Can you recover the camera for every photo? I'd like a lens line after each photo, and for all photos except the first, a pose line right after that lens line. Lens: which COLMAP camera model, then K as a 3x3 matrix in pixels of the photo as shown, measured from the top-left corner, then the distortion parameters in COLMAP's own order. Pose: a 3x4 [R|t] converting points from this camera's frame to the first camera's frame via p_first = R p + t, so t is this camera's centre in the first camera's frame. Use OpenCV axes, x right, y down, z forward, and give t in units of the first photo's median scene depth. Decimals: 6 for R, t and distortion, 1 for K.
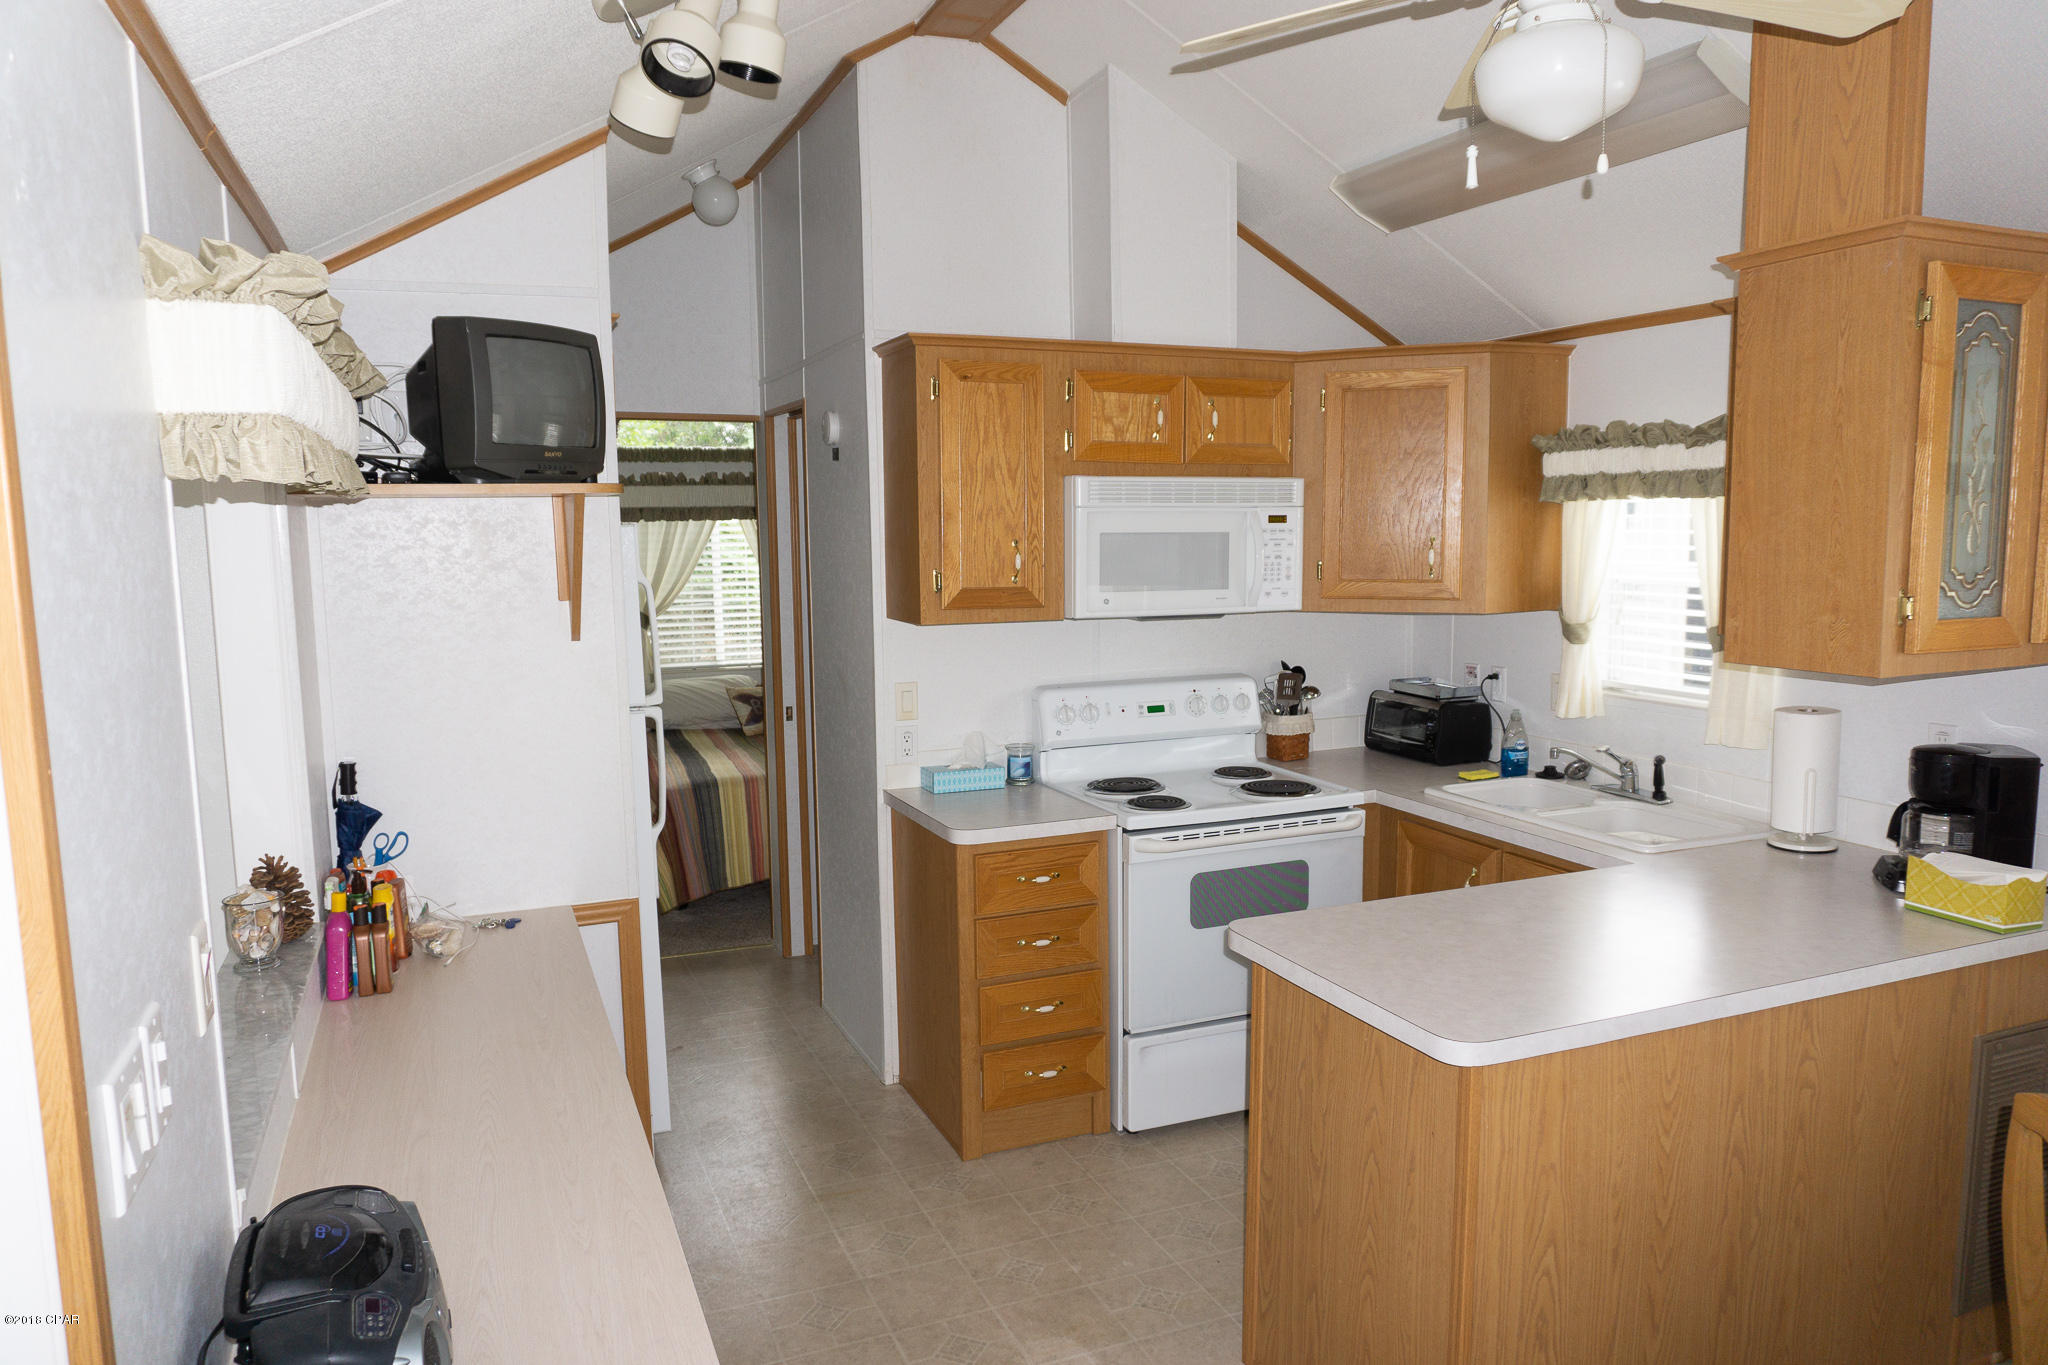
lens RADIAL K [[1377.4, 0, 1038.0], [0, 1377.4, 676.6], [0, 0, 1]] dist [-0.014802, -0.002053]
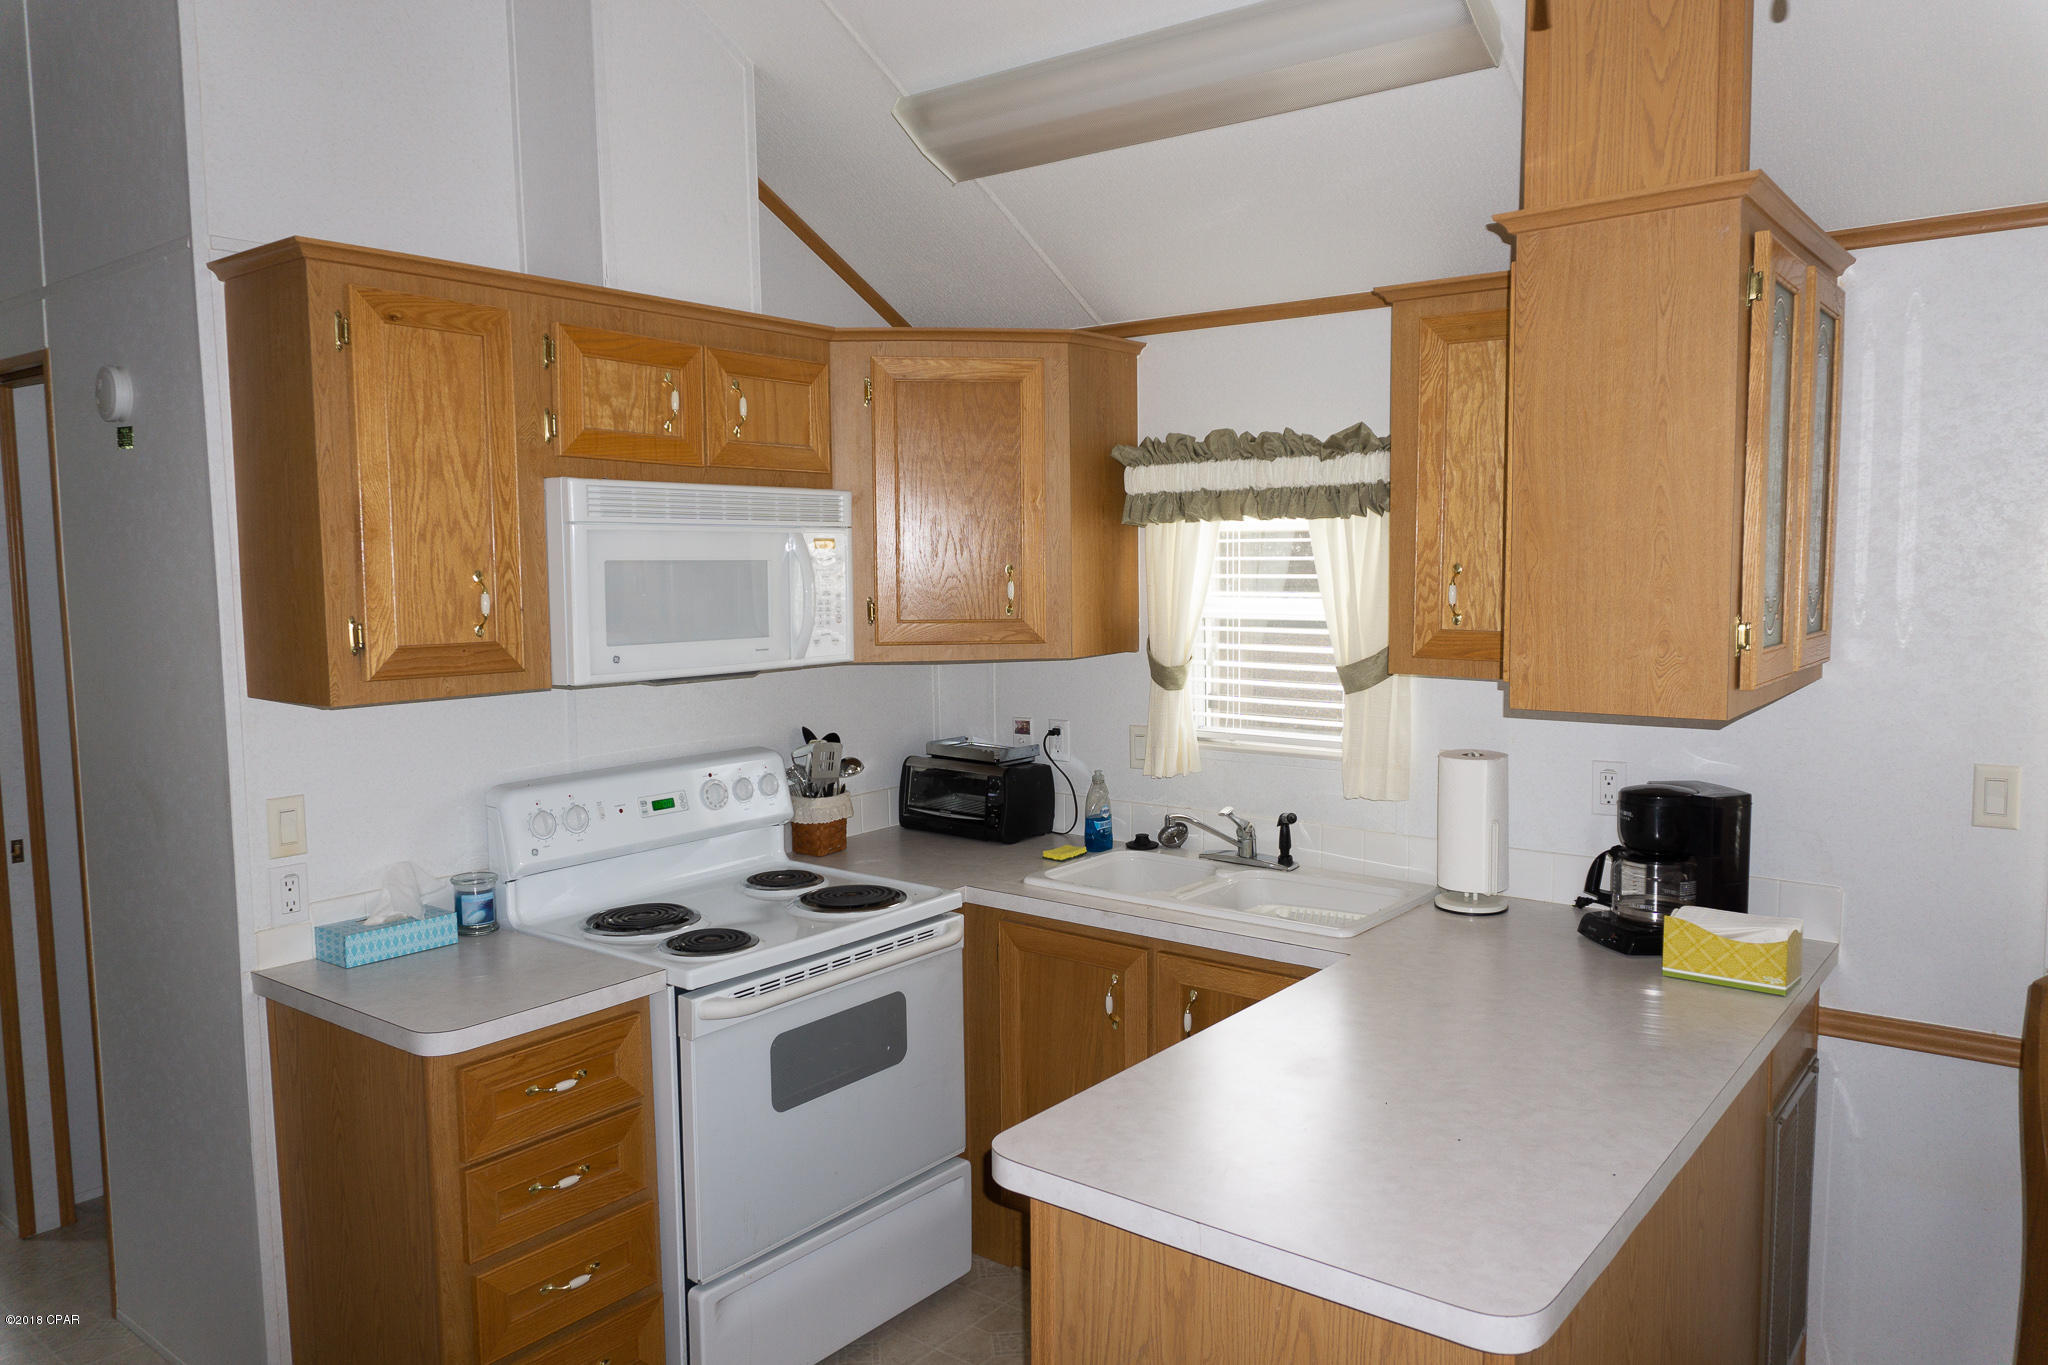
lens RADIAL K [[1377.4, 0, 1027.7], [0, 1377.4, 683.8], [0, 0, 1]] dist [-0.014802, -0.002053]
pose [[0.875763, -0.043543, 0.480774, -0.102542], [0.056174, 0.998350, -0.011905, -0.022624], [-0.479462, 0.037433, 0.876764, 0.293634]]
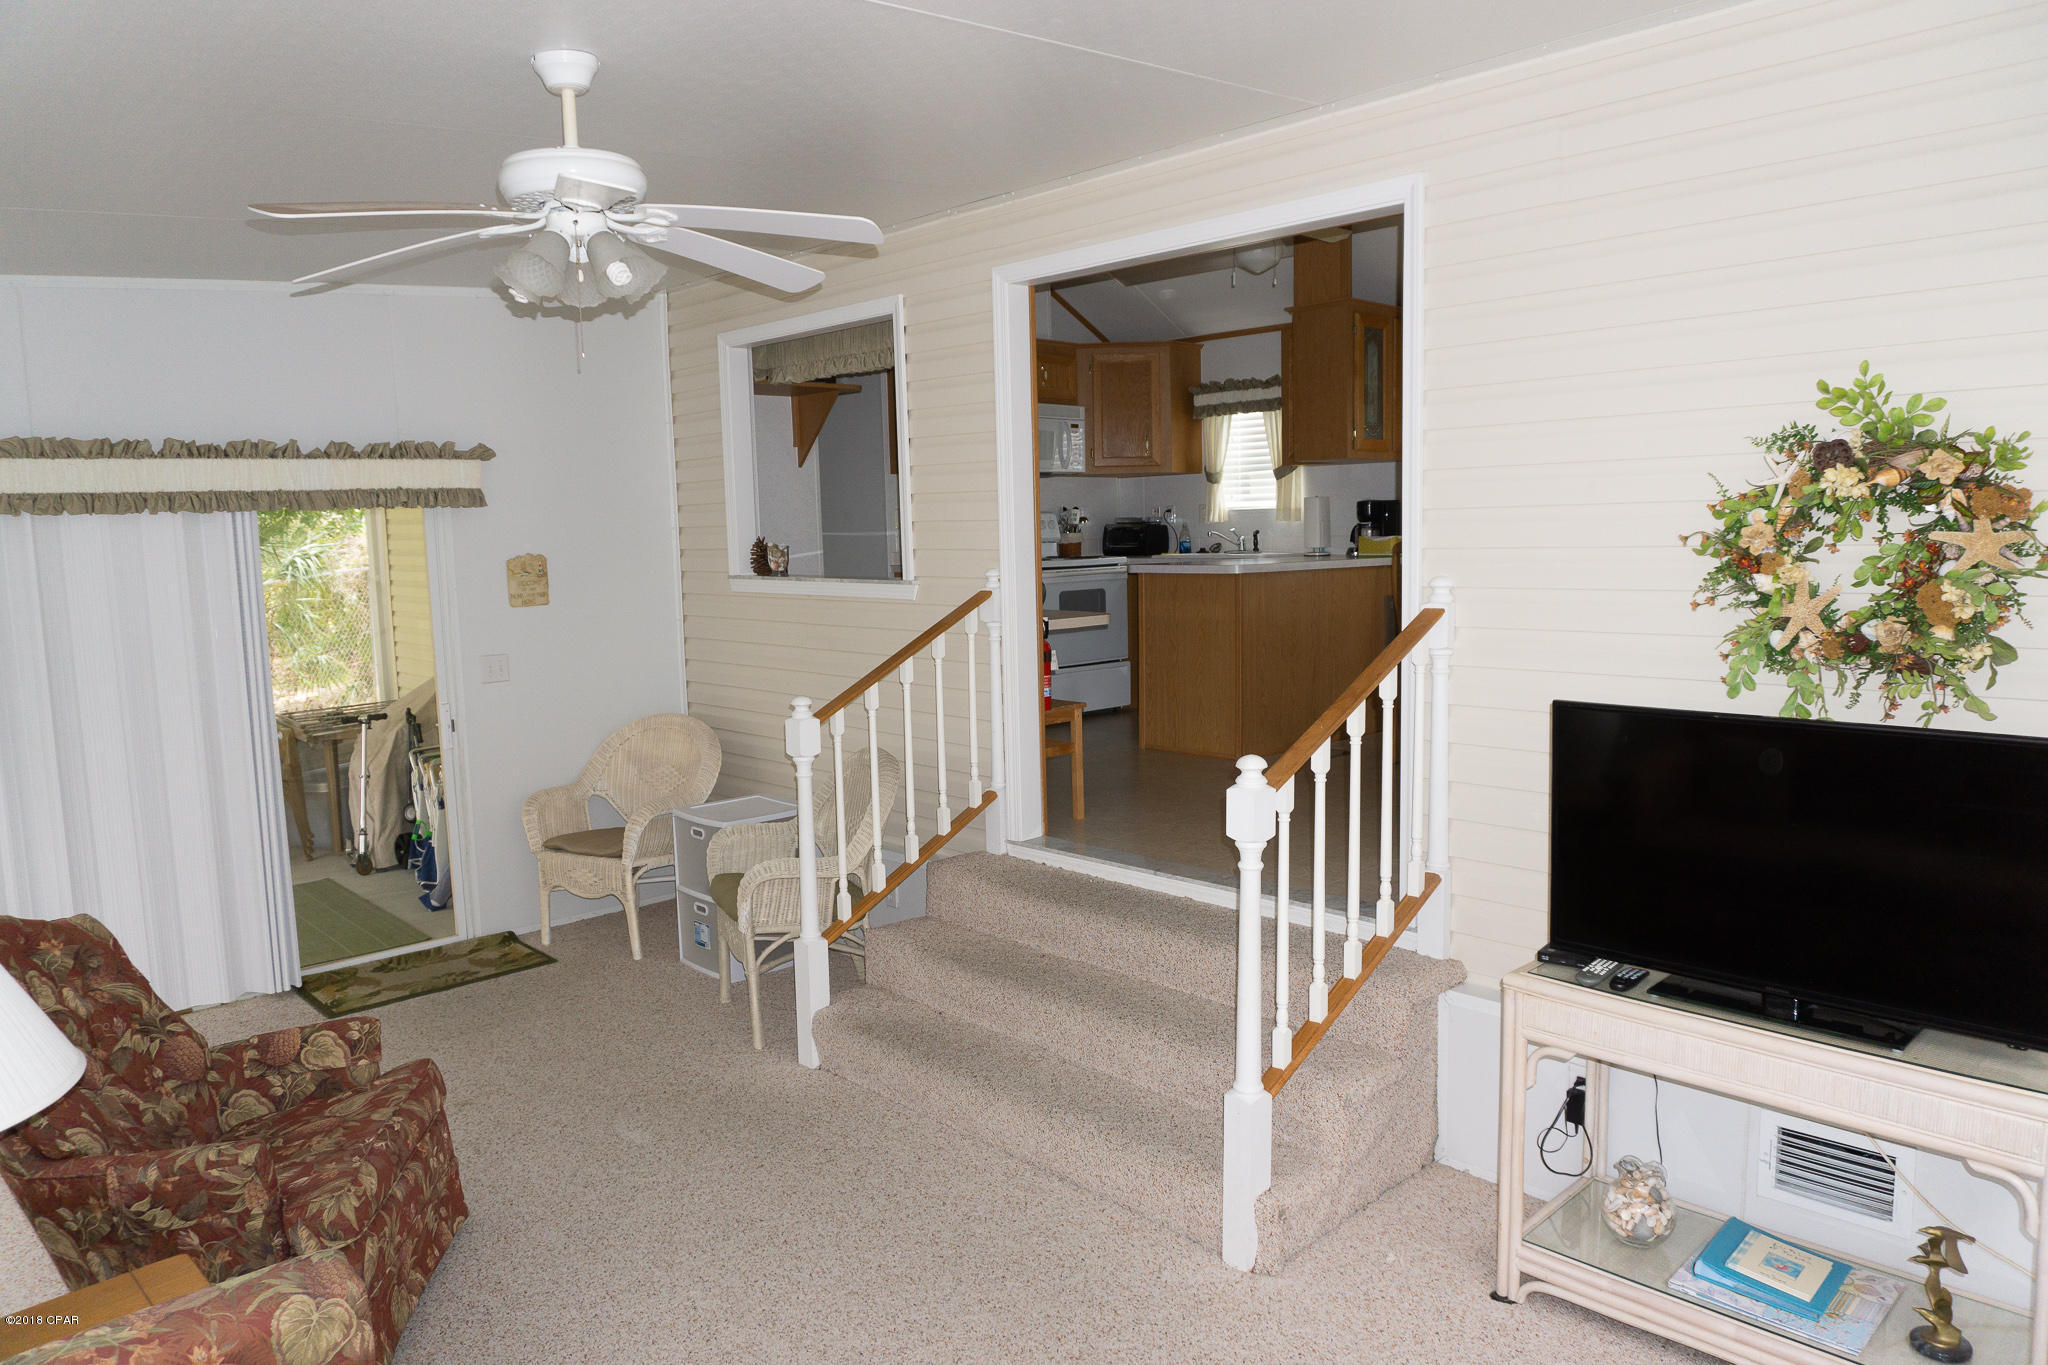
lens RADIAL K [[1377.4, 0, 1021.5], [0, 1377.4, 679.2], [0, 0, 1]] dist [-0.014802, -0.002053]
pose [[0.939554, -0.050246, 0.338694, -0.628140], [0.052559, 0.998615, 0.002345, 0.257848], [-0.338343, 0.015599, 0.940894, -0.901833]]
